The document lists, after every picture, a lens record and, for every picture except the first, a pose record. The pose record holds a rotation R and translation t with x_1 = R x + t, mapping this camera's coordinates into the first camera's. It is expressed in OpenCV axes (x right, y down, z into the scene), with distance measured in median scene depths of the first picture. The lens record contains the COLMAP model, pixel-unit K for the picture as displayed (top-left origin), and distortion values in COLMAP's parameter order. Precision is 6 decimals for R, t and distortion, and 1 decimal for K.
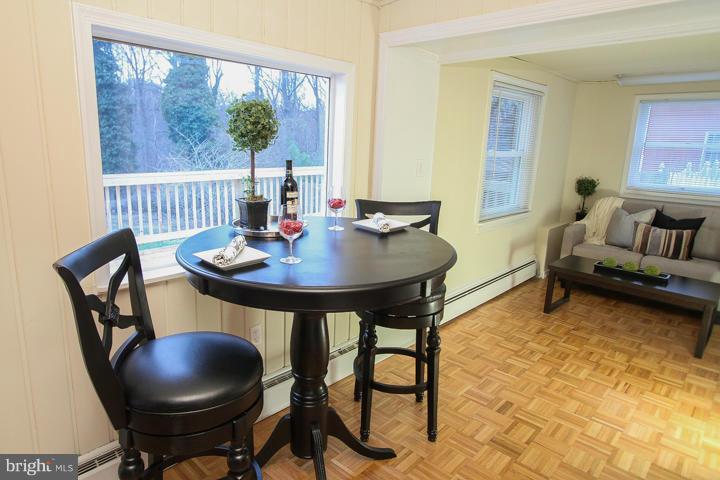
lens RADIAL K [[441.4, 0, 336.1], [0, 441.4, 242.0], [0, 0, 1]] dist [-0.006759, 0.003528]
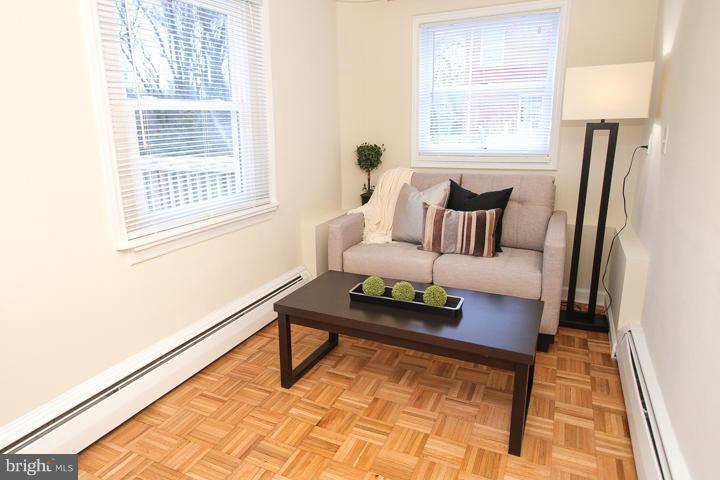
lens RADIAL K [[441.4, 0, 336.1], [0, 441.4, 242.0], [0, 0, 1]] dist [-0.006759, 0.003528]
pose [[0.954488, -0.129455, 0.268691, 0.386768], [0.119823, 0.991432, 0.052017, -0.040586], [-0.273122, -0.017454, 0.961821, 0.419724]]
